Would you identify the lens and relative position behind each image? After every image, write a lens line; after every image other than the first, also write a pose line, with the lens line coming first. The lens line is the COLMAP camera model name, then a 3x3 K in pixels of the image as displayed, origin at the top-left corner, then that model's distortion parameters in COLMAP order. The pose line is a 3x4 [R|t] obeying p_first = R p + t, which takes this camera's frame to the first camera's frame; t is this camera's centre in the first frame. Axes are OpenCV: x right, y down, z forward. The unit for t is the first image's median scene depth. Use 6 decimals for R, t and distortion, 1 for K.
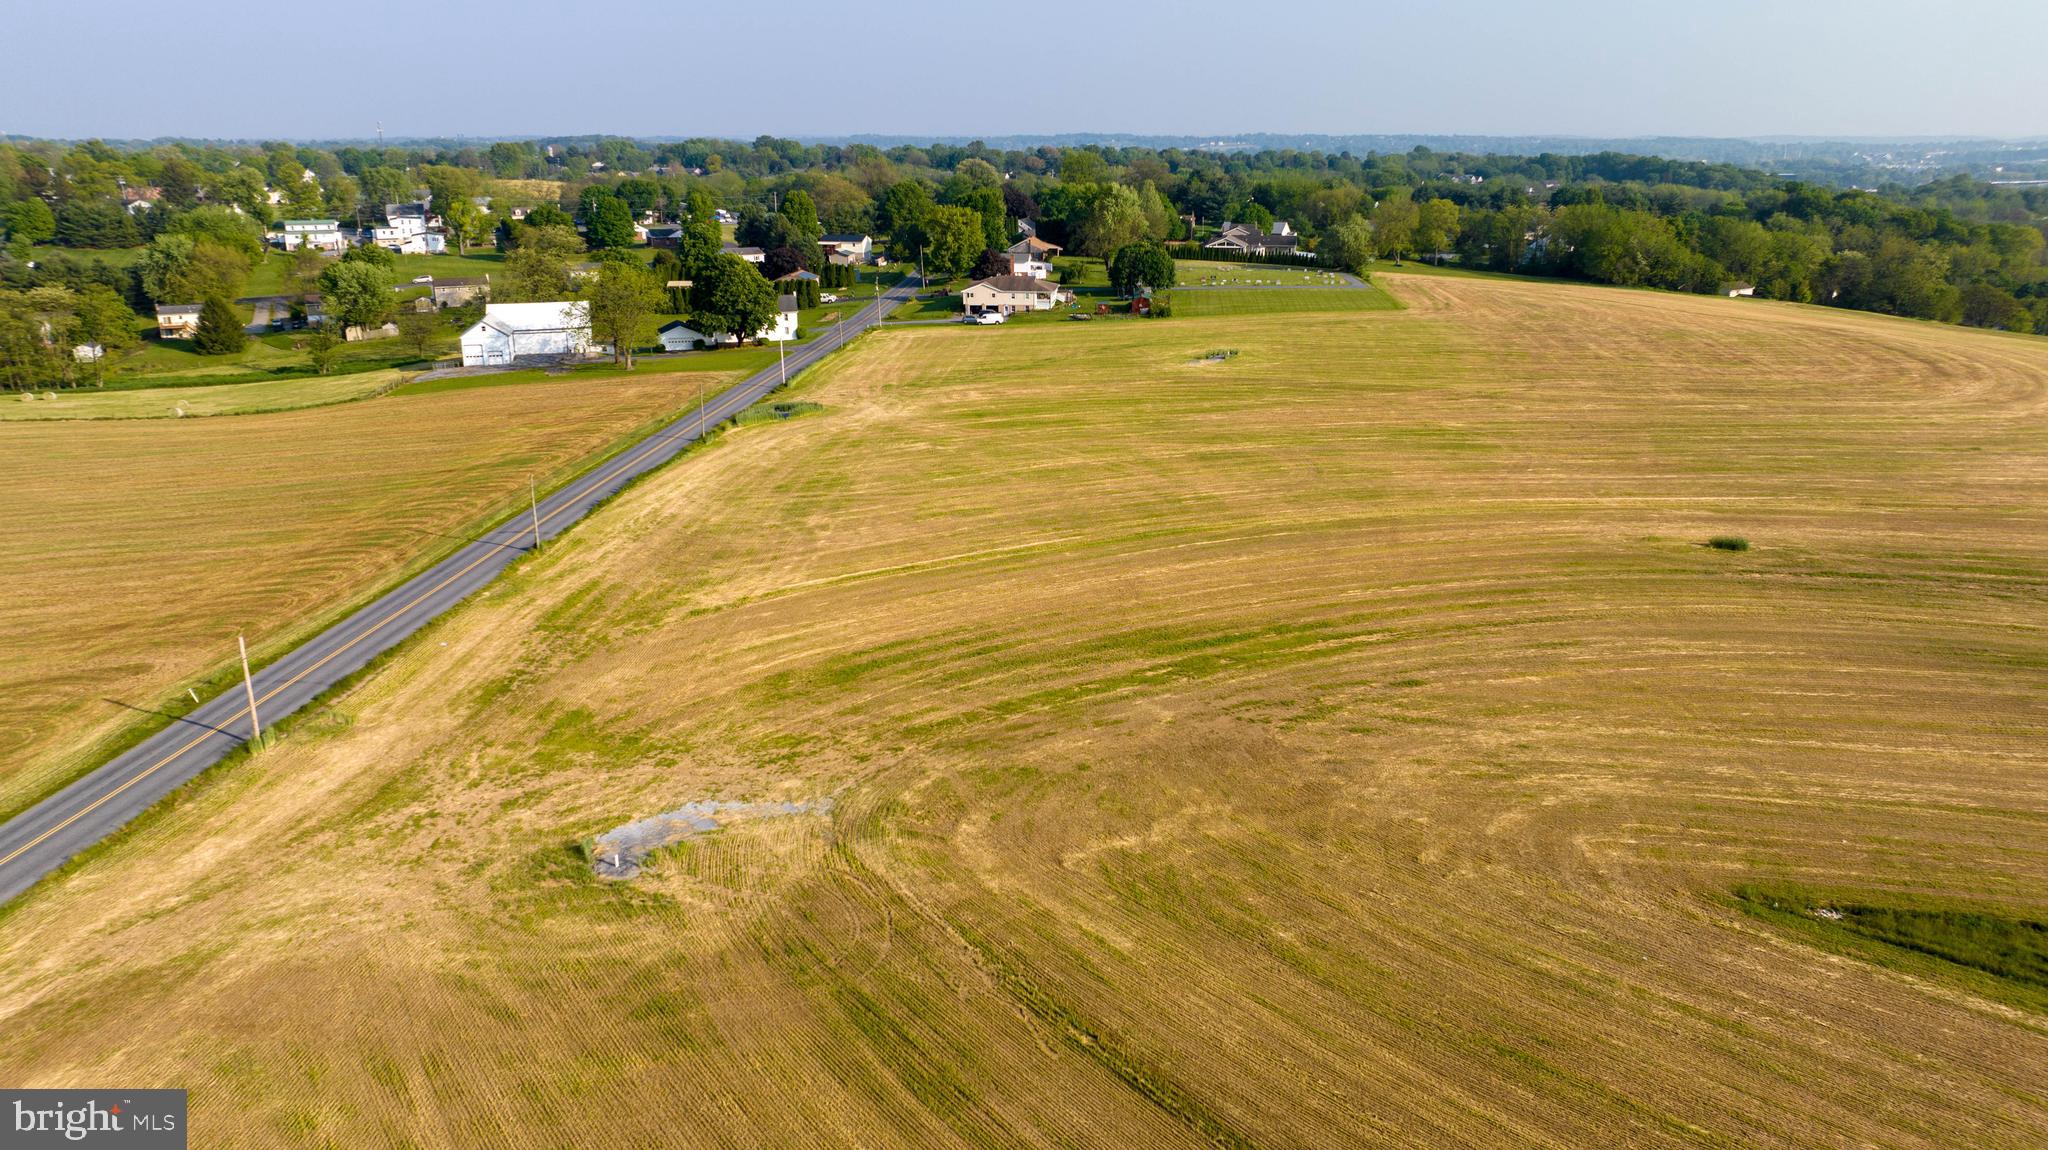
lens RADIAL K [[1438.3, 0, 1024.4], [0, 1438.3, 573.3], [0, 0, 1]] dist [-0.042107, 0.050541]
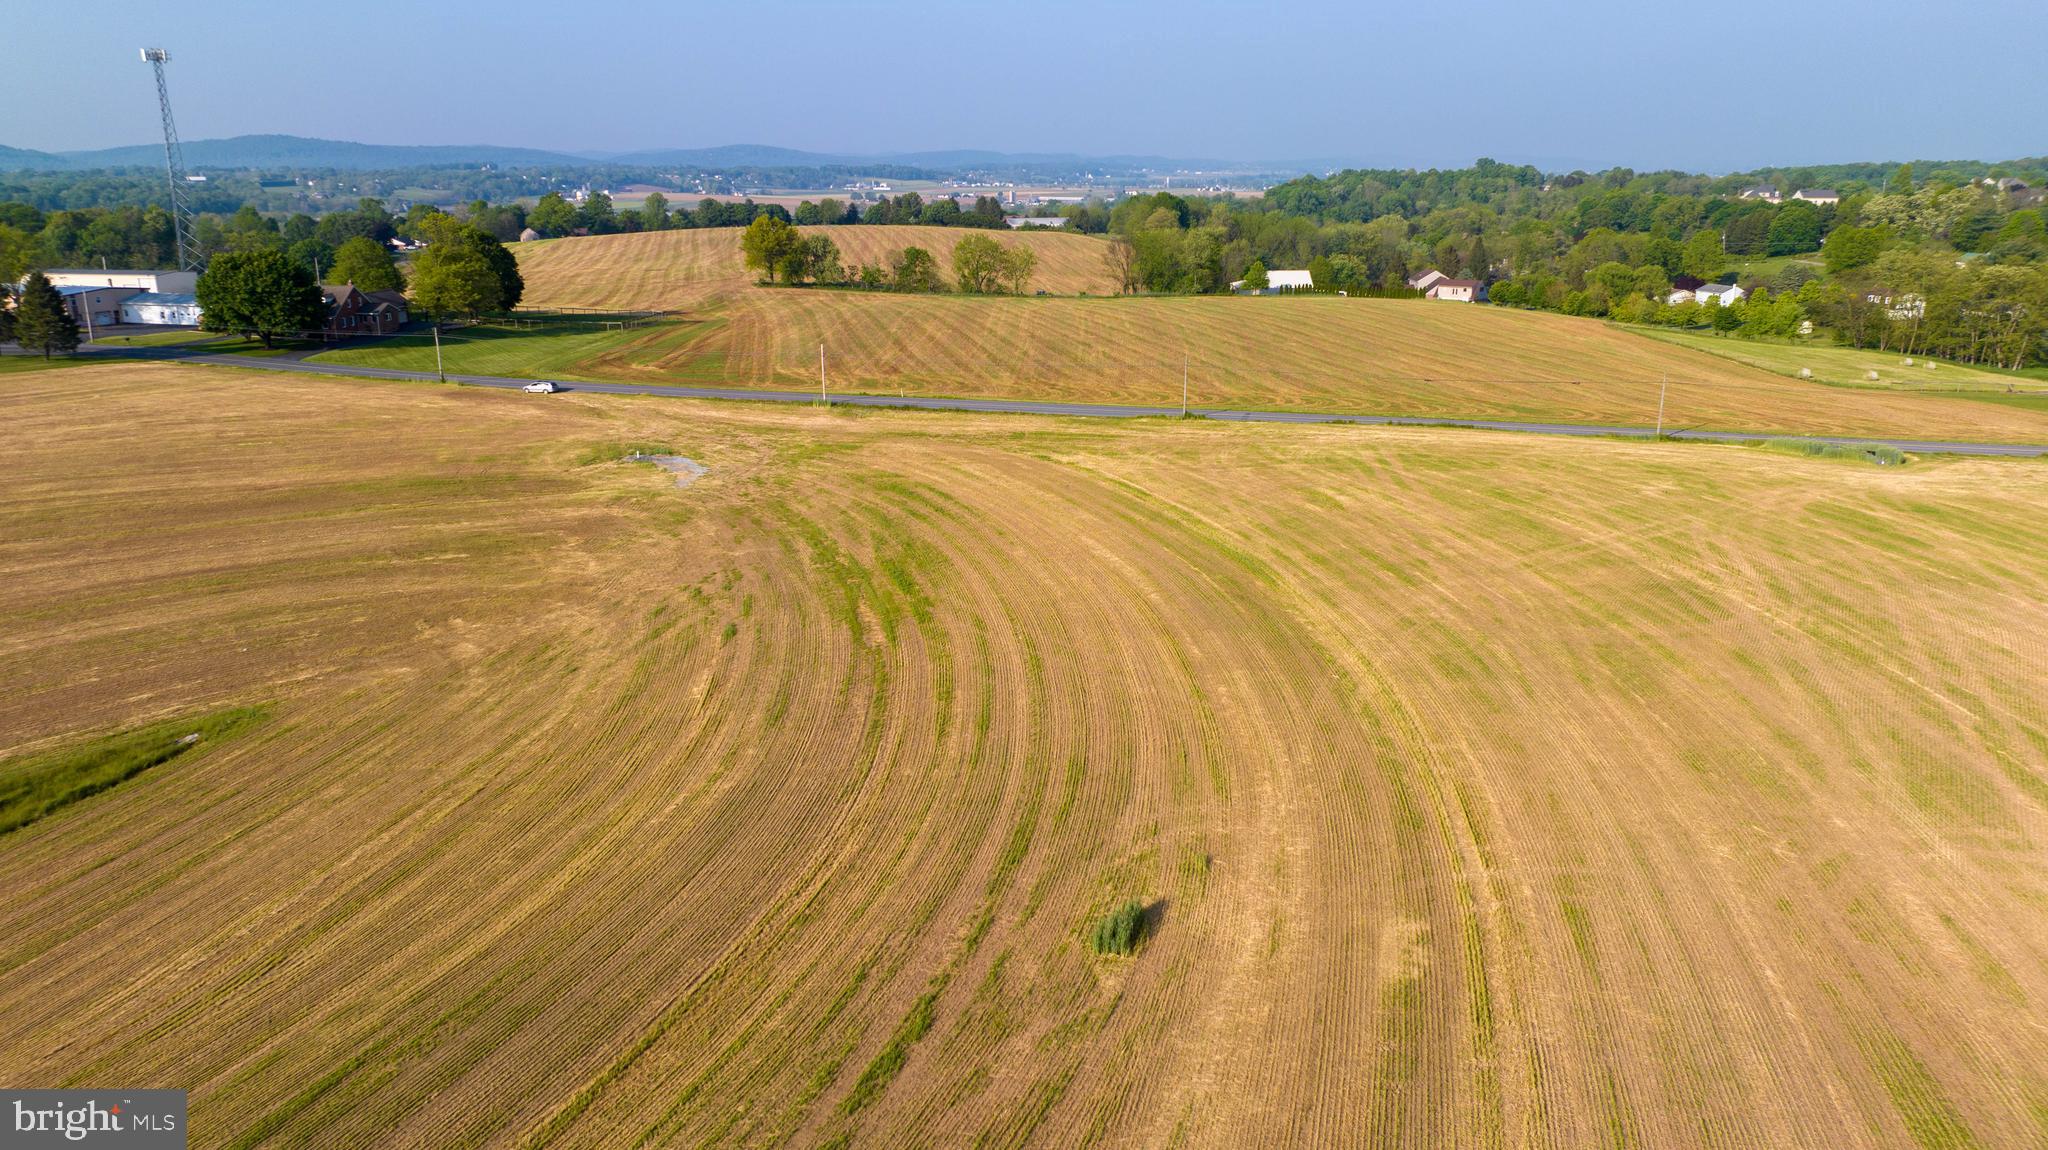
lens RADIAL K [[1438.3, 0, 1028.4], [0, 1438.3, 573.7], [0, 0, 1]] dist [-0.042107, 0.050541]
pose [[-0.165917, 0.272001, -0.947886, 0.400258], [-0.287726, 0.906032, 0.310354, -0.107514], [0.943231, 0.324225, -0.072064, 0.450986]]
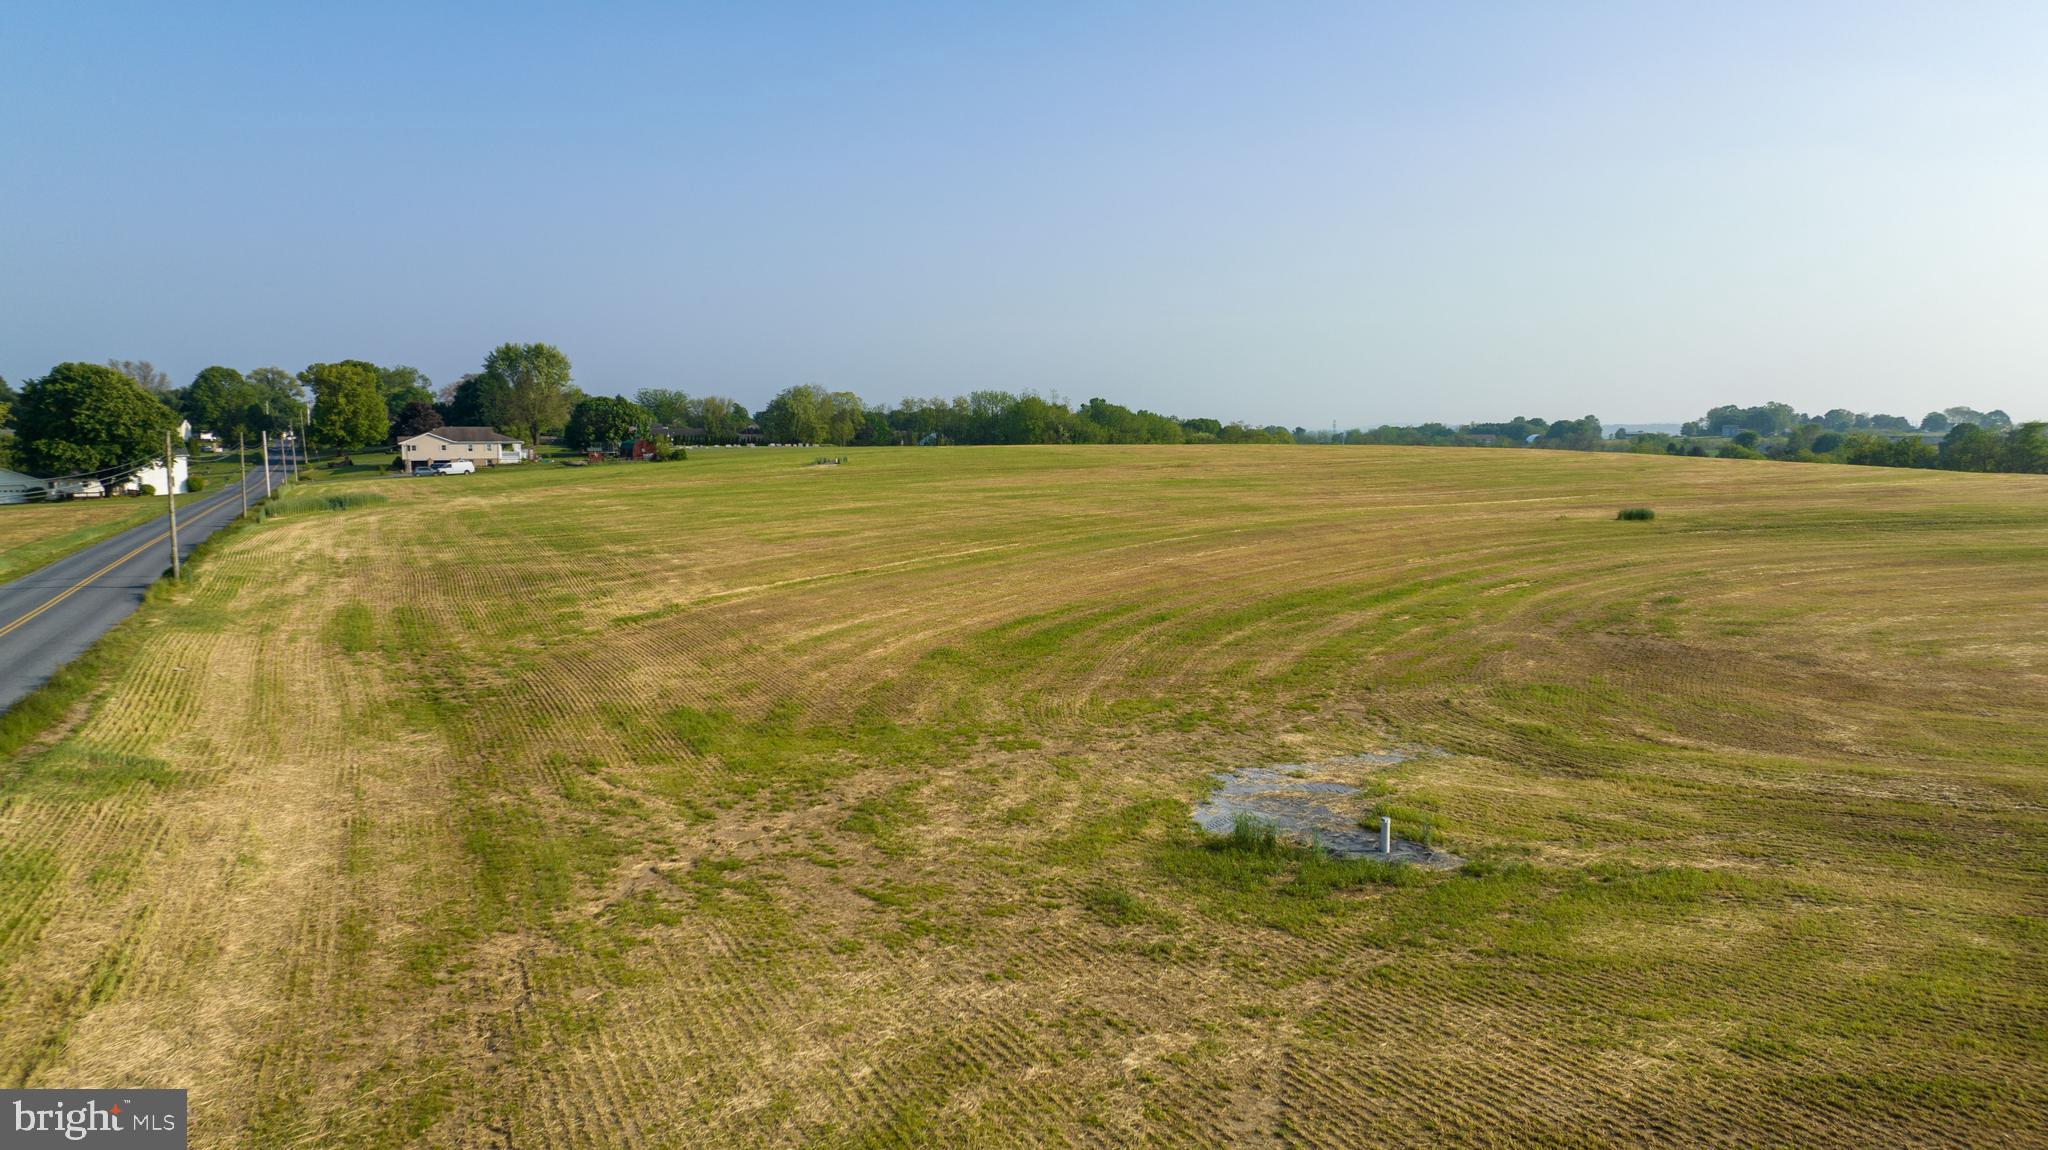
lens RADIAL K [[1438.3, 0, 1023.8], [0, 1438.3, 587.4], [0, 0, 1]] dist [-0.042107, 0.050541]
pose [[0.862030, -0.057545, 0.503580, -0.150594], [0.151178, 0.977502, -0.147087, 0.047790], [-0.483786, 0.202924, 0.851336, 0.189848]]
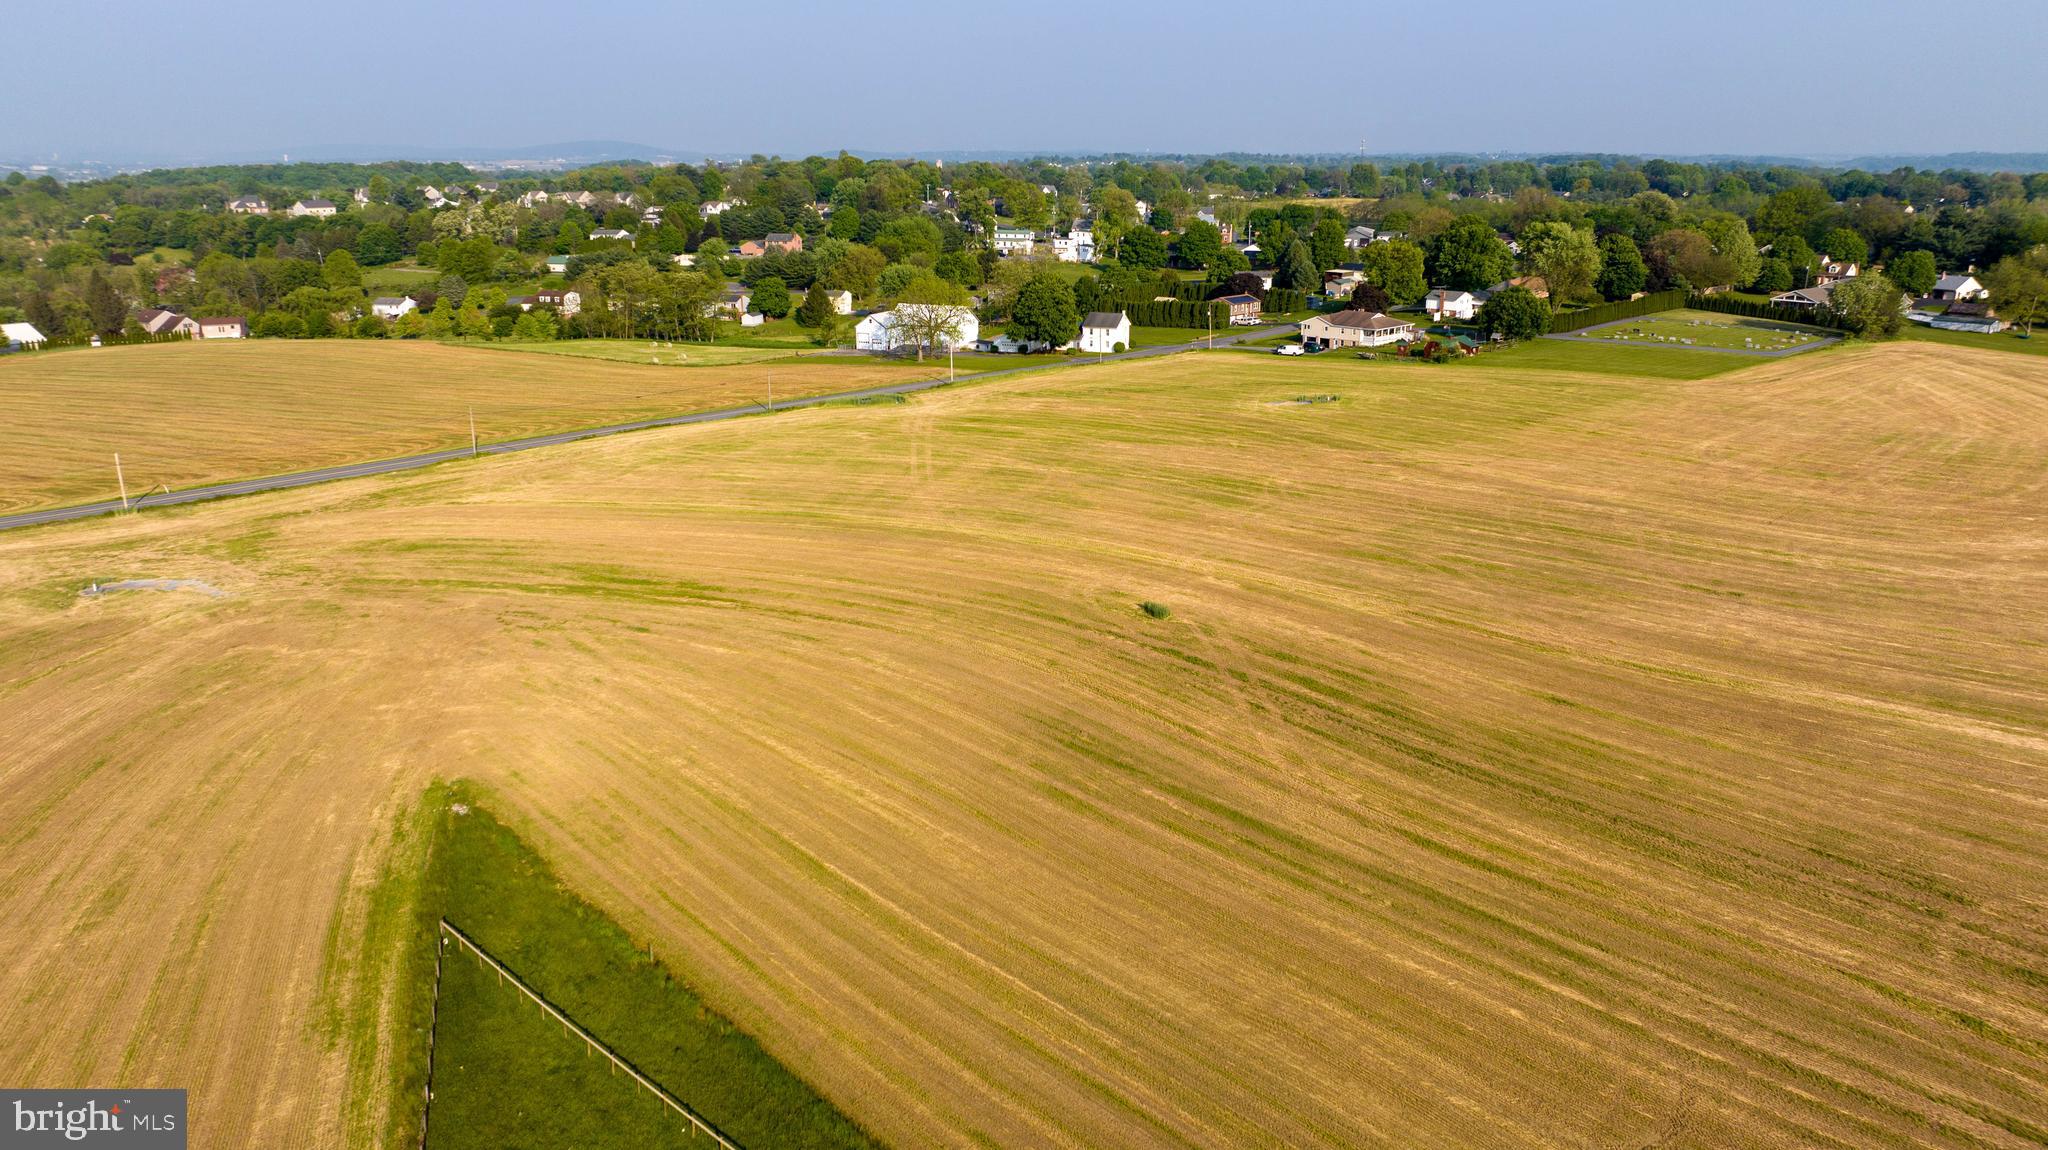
lens RADIAL K [[1438.3, 0, 1026.1], [0, 1438.3, 570.1], [0, 0, 1]] dist [-0.042107, 0.050541]
pose [[0.771099, 0.178644, -0.611141, 0.479633], [-0.185618, 0.981212, 0.052619, -0.039117], [0.609059, 0.072864, 0.789771, 0.071970]]
